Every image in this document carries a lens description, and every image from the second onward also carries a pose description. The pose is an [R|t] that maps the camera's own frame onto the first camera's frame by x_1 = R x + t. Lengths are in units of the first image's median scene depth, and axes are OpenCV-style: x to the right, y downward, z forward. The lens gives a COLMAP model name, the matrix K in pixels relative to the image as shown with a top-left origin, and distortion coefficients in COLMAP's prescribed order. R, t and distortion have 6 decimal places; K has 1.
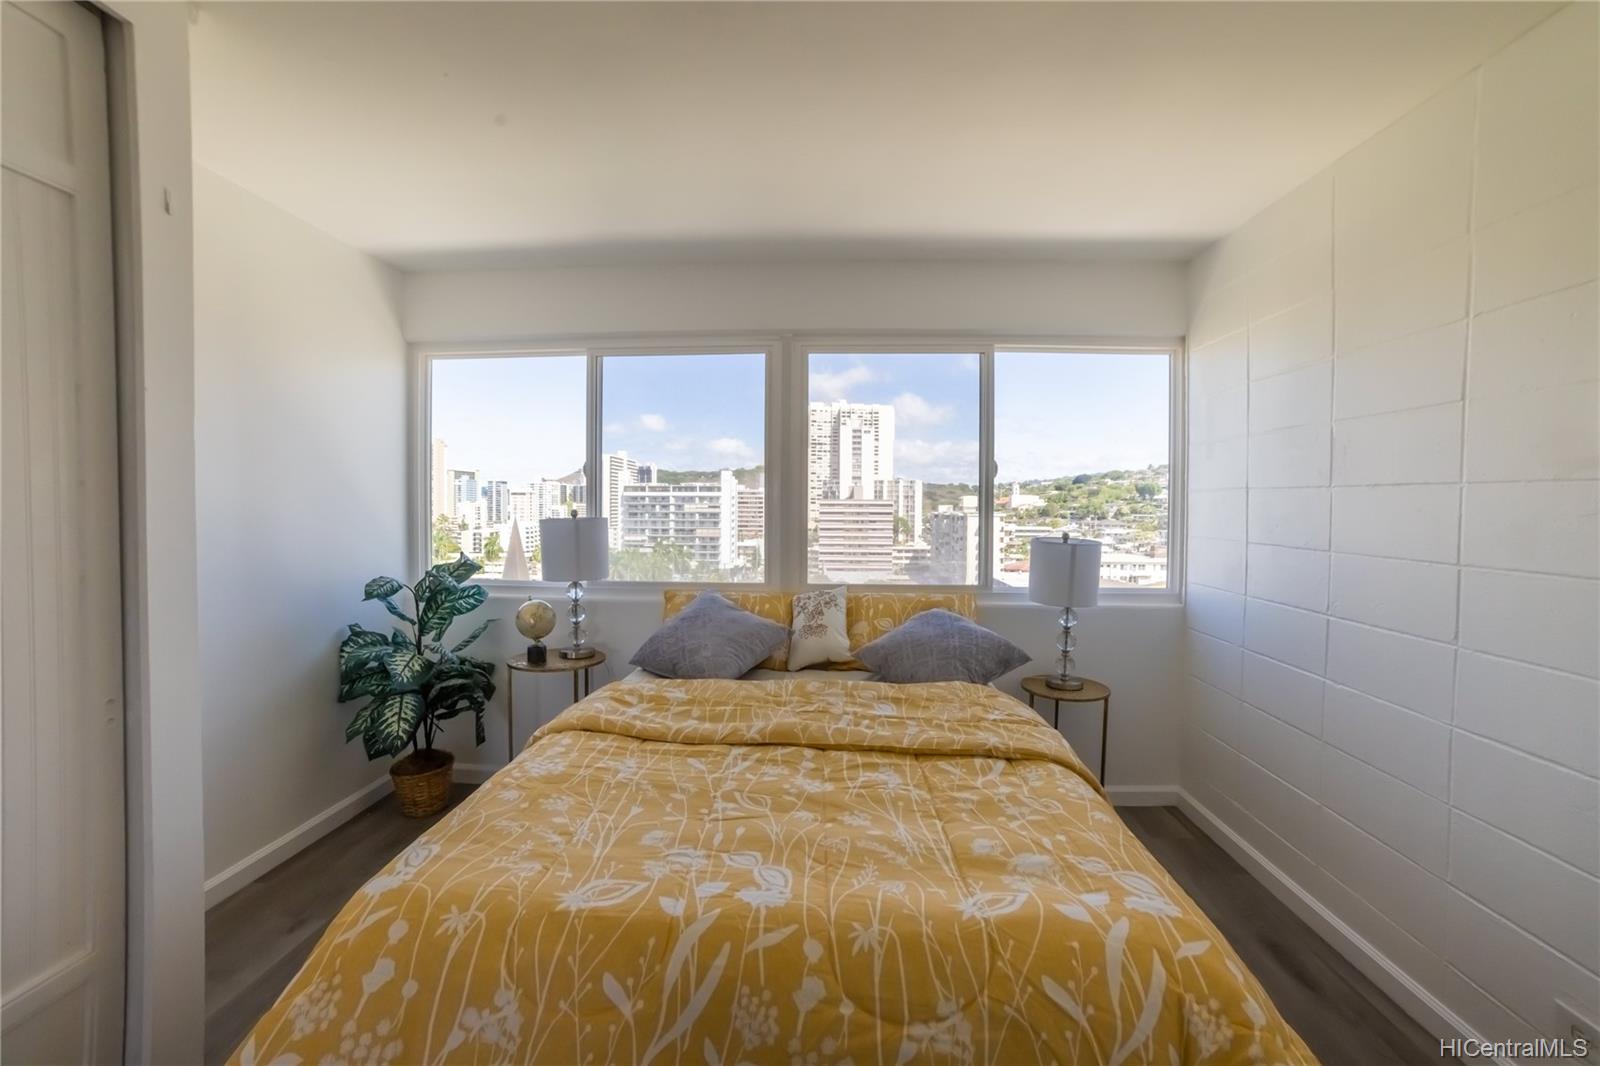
lens RADIAL K [[634.3, 0, 795.7], [0, 634.3, 517.1], [0, 0, 1]] dist [-0.087443, 0.035064]
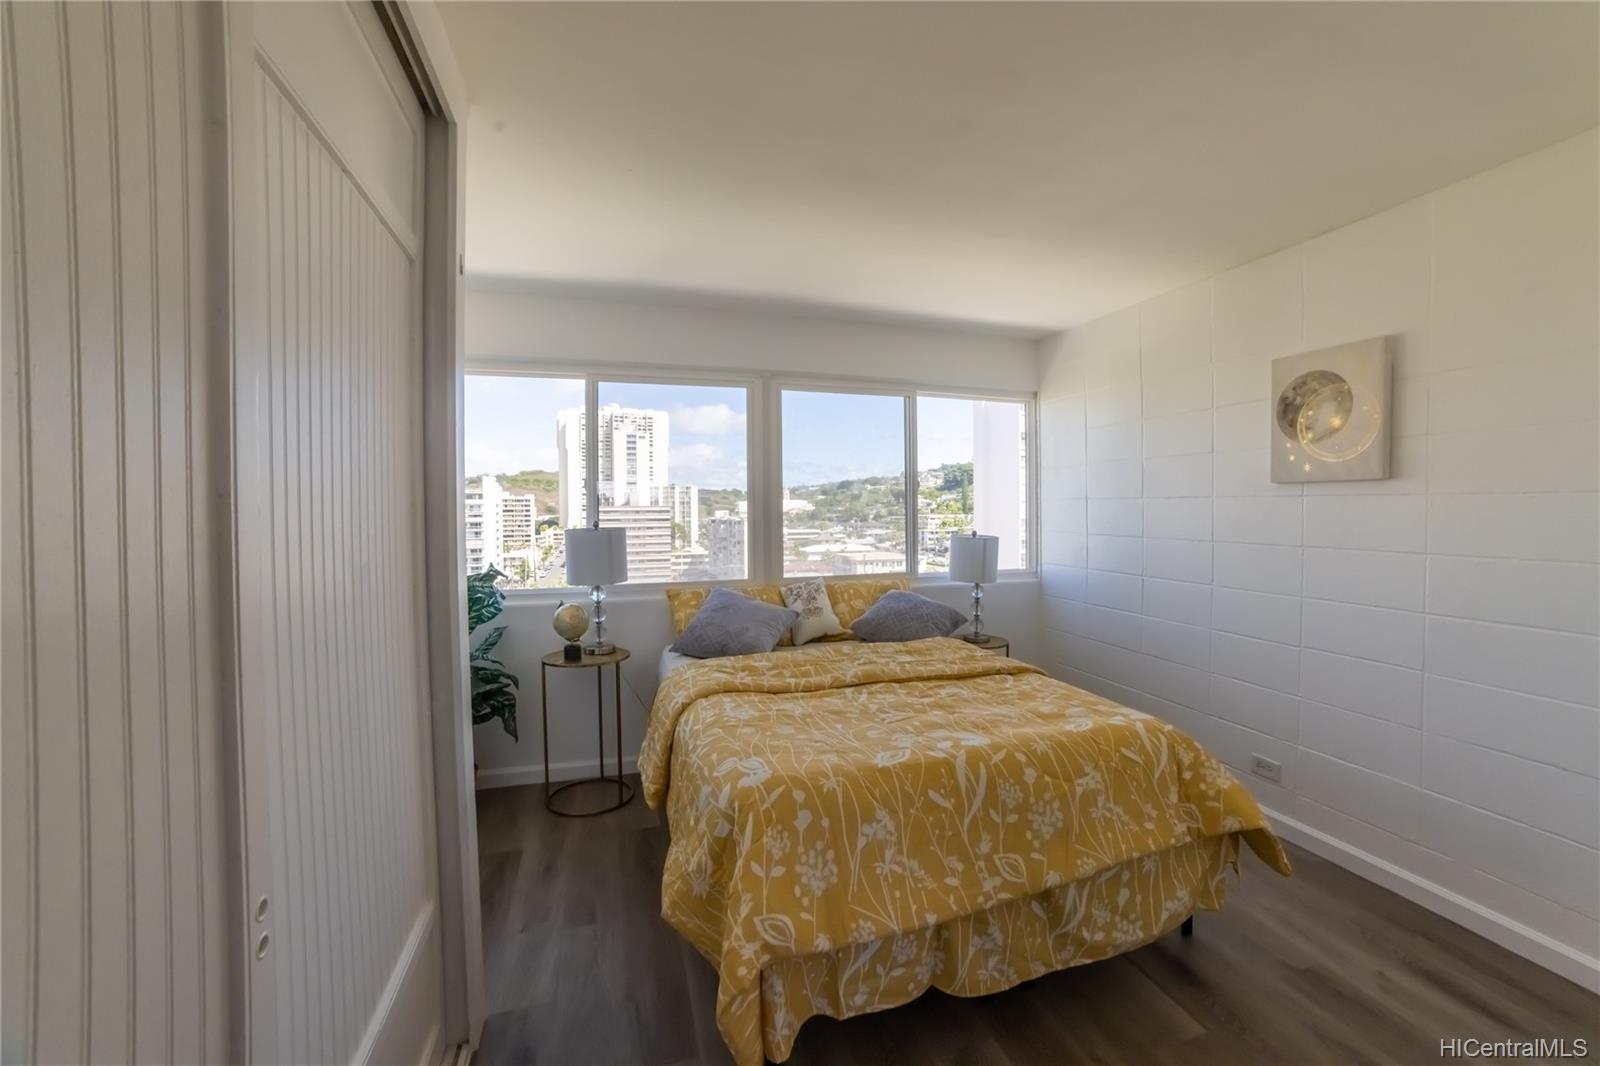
lens RADIAL K [[631.6, 0, 805.8], [0, 631.6, 520.3], [0, 0, 1]] dist [-0.087219, 0.033942]
pose [[0.932016, -0.018380, 0.361950, -0.429938], [0.019808, 0.999804, -0.000235, -0.005251], [-0.361875, 0.007389, 0.932197, -0.174674]]
